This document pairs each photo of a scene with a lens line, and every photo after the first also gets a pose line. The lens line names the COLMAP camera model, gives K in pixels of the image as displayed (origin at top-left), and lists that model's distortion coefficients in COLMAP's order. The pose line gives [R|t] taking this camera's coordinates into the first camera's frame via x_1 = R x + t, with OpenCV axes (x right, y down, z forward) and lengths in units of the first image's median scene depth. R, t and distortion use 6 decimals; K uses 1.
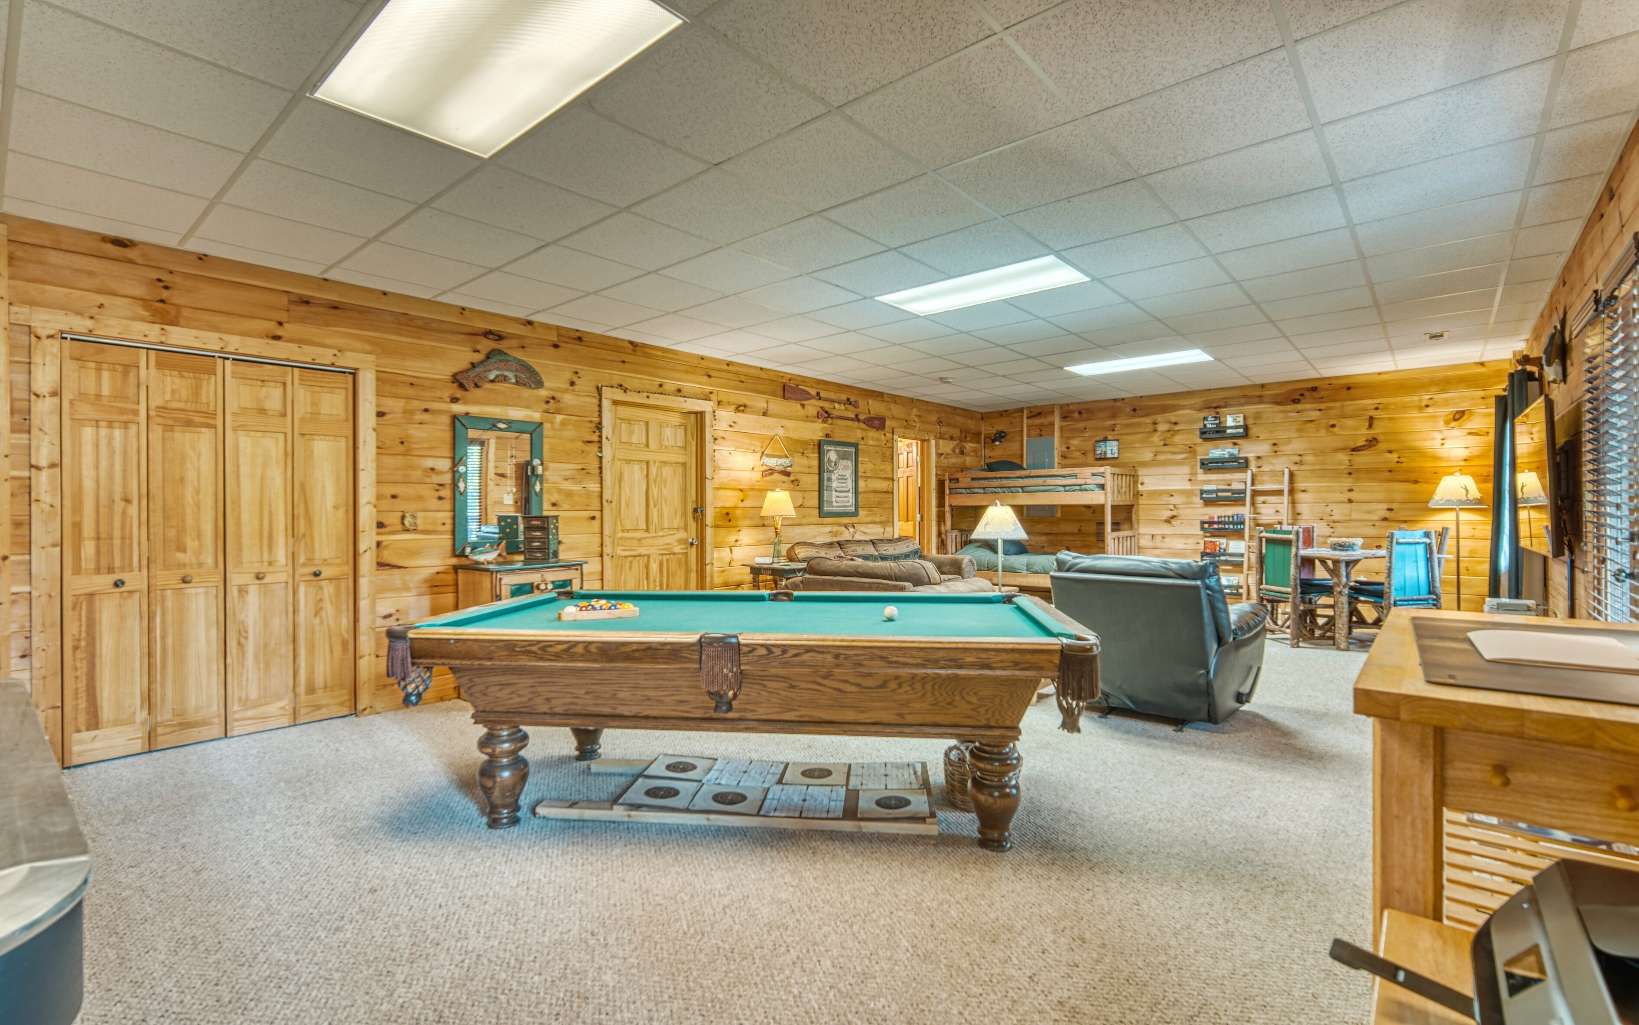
lens RADIAL K [[725.9, 0, 807.3], [0, 725.9, 508.8], [0, 0, 1]] dist [-0.005370, 0.000933]
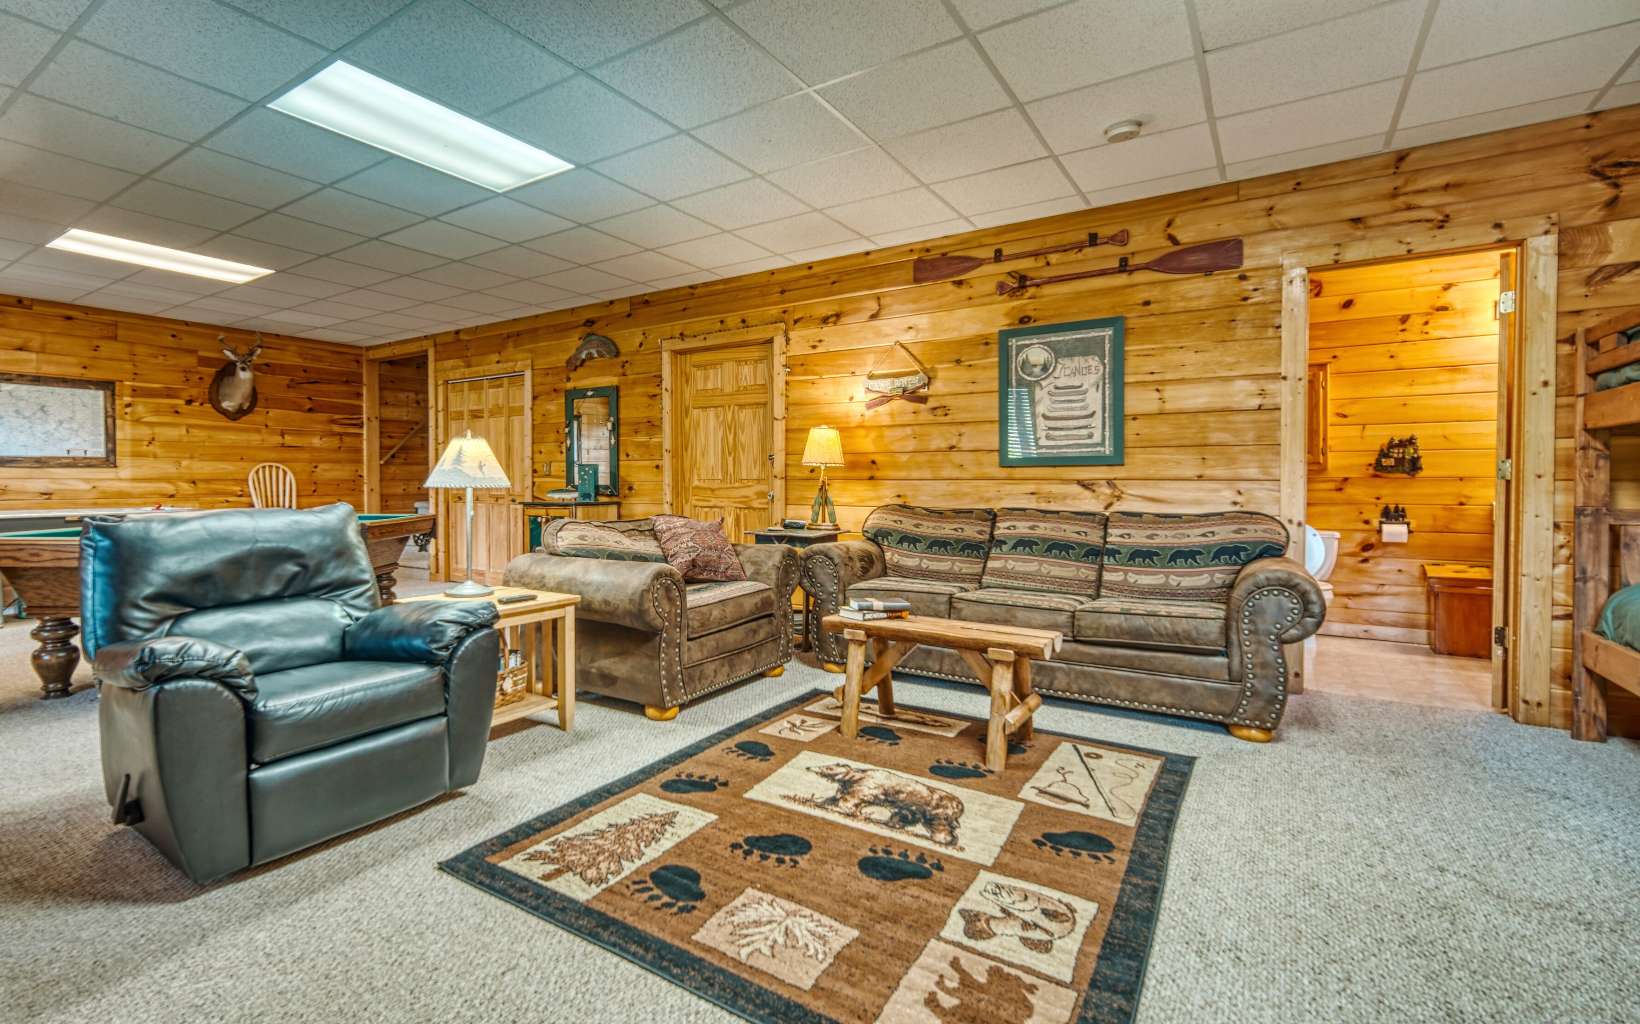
lens RADIAL K [[726.3, 0, 815.2], [0, 726.3, 496.8], [0, 0, 1]] dist [-0.005370, 0.000933]
pose [[0.145958, 0.020715, -0.989074, 0.490302], [-0.003077, 0.999785, 0.020486, 0.021108], [0.989286, 0.000054, 0.145991, 0.667063]]
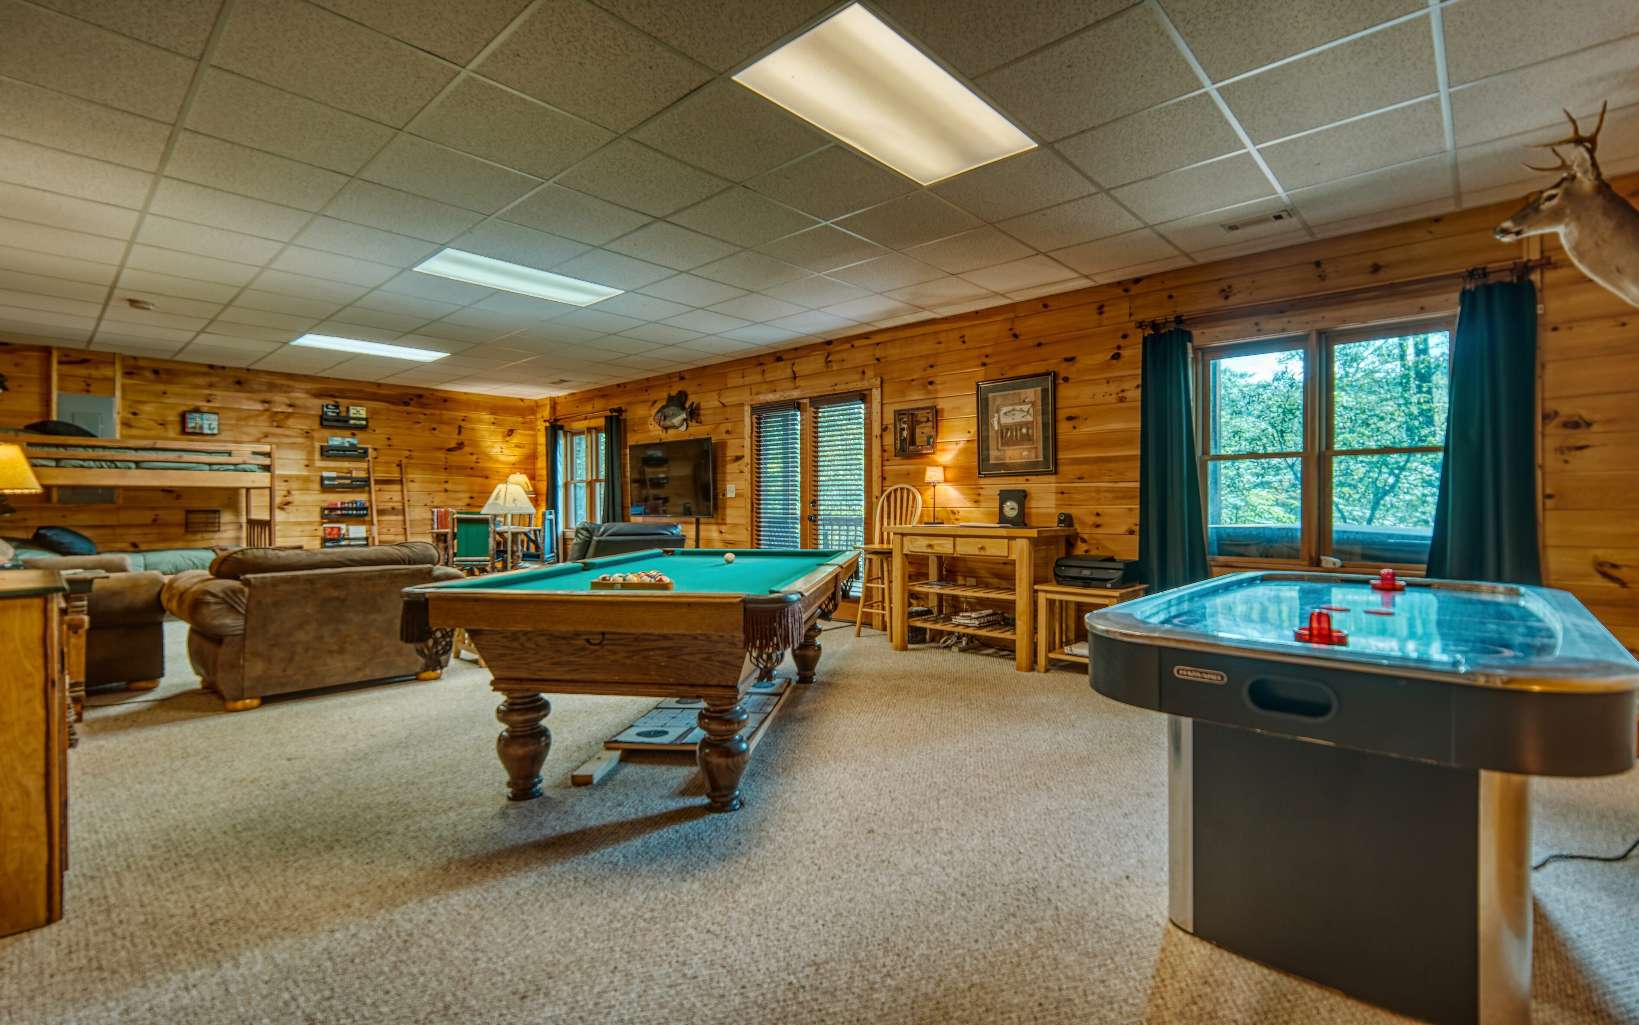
lens RADIAL K [[725.9, 0, 819.2], [0, 725.9, 516.6], [0, 0, 1]] dist [-0.005370, 0.000933]
pose [[0.037688, -0.010951, 0.999230, -0.555823], [-0.001439, 0.999938, 0.011013, 0.022650], [-0.999289, -0.001853, 0.037670, 0.352031]]
